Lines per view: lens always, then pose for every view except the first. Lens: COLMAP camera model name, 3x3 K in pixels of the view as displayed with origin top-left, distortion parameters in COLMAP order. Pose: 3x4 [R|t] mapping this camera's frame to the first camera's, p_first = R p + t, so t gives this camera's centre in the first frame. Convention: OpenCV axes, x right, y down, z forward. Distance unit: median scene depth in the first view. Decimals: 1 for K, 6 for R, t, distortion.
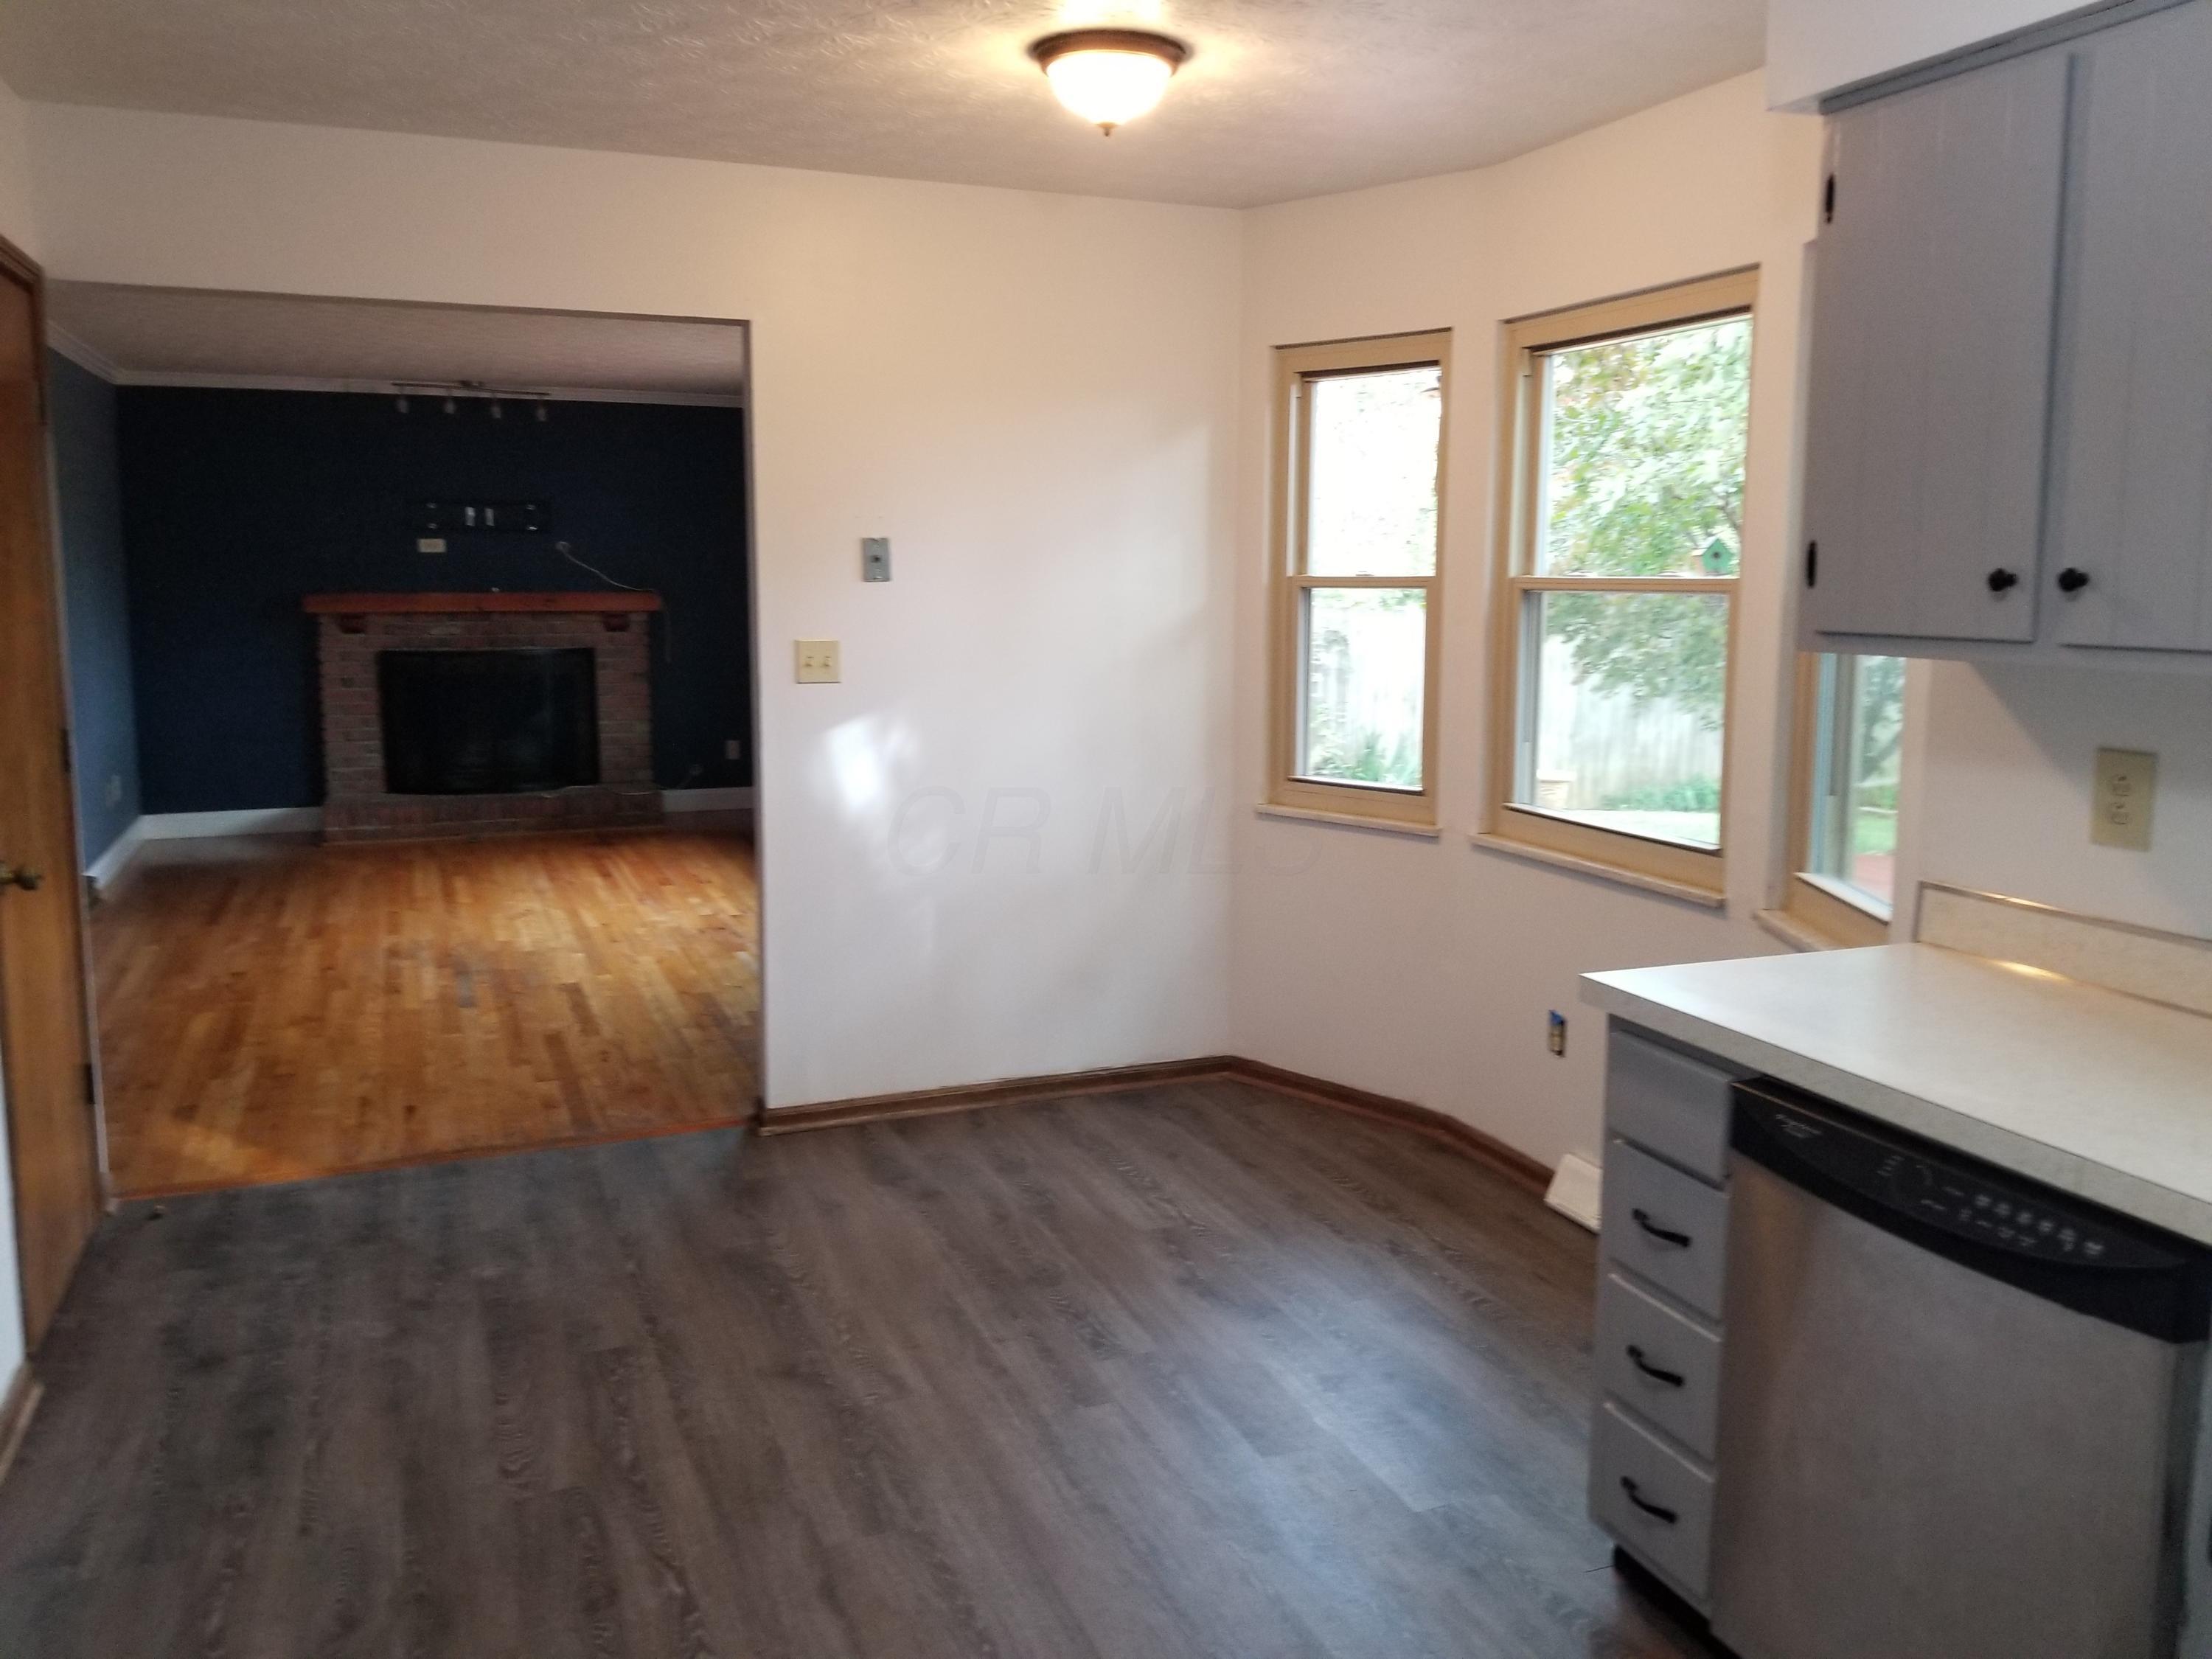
lens RADIAL K [[1753.6, 0, 1146.4], [0, 1753.6, 784.4], [0, 0, 1]] dist [0.042765, -0.058049]
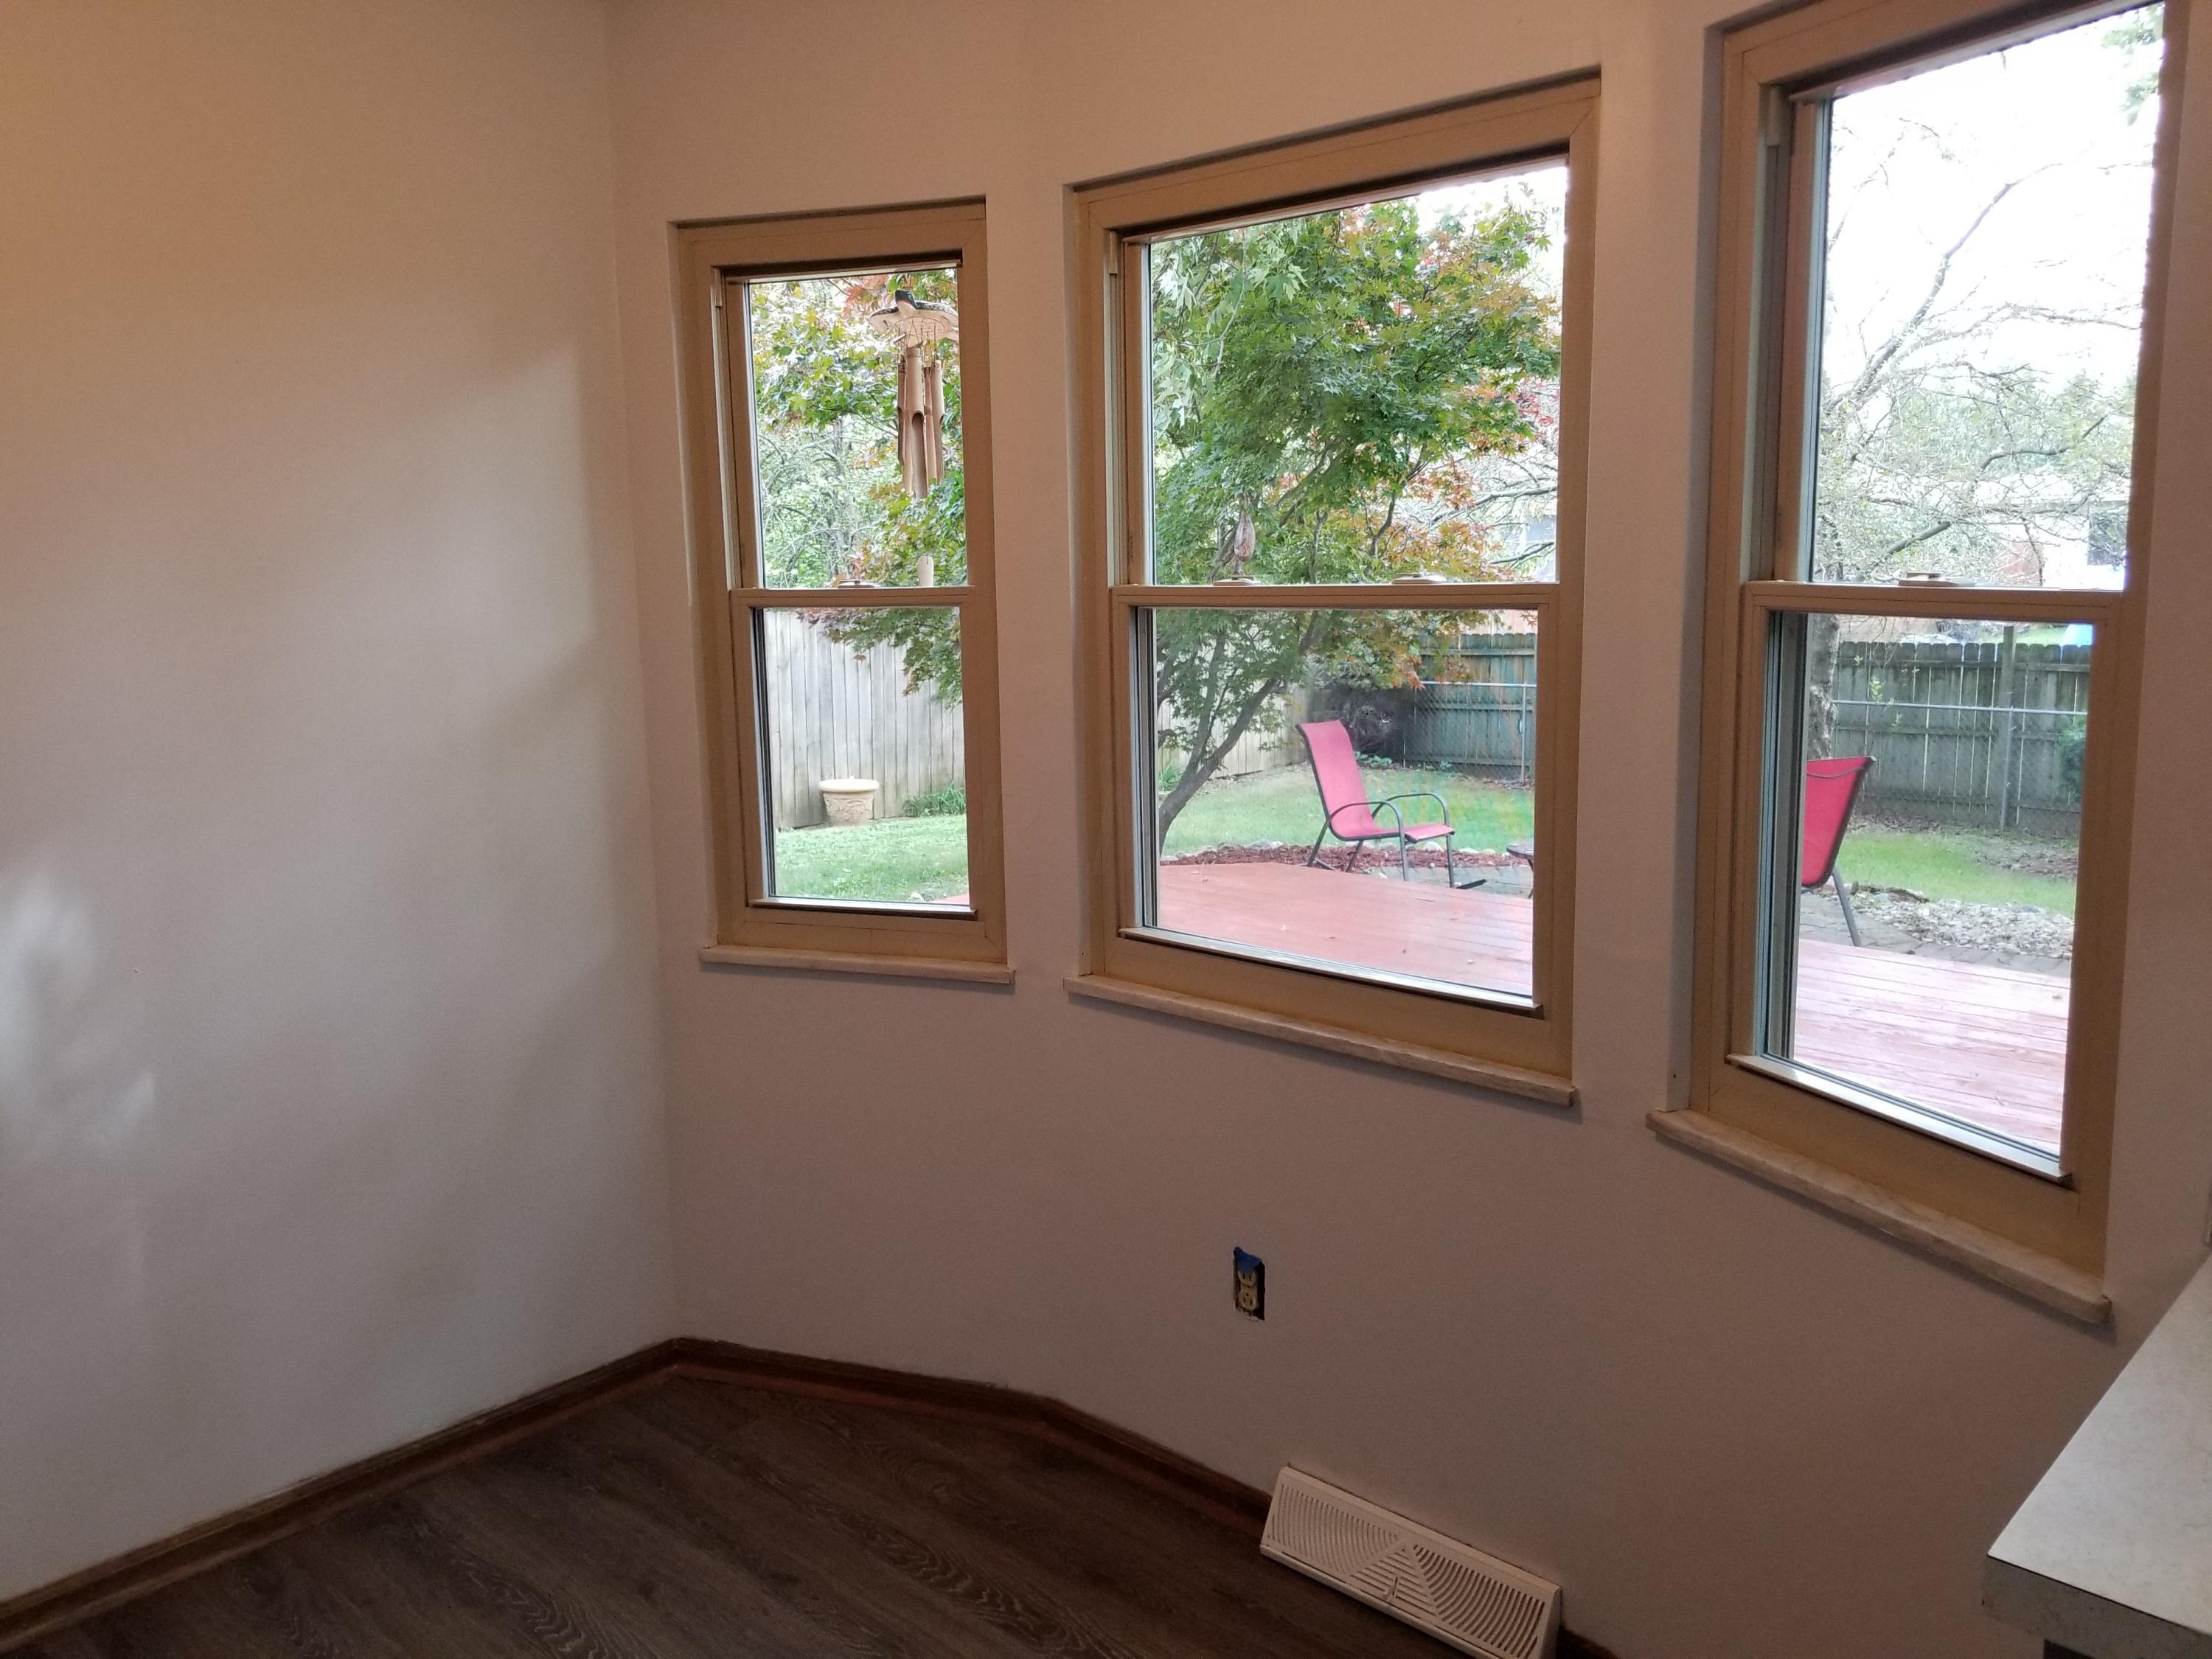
lens RADIAL K [[1753.6, 0, 1109.6], [0, 1753.6, 813.8], [0, 0, 1]] dist [0.042765, -0.058049]
pose [[0.914690, -0.079583, 0.396244, -0.050178], [0.071337, 0.996819, 0.035529, -0.050180], [-0.397811, -0.004231, 0.917458, 0.354669]]
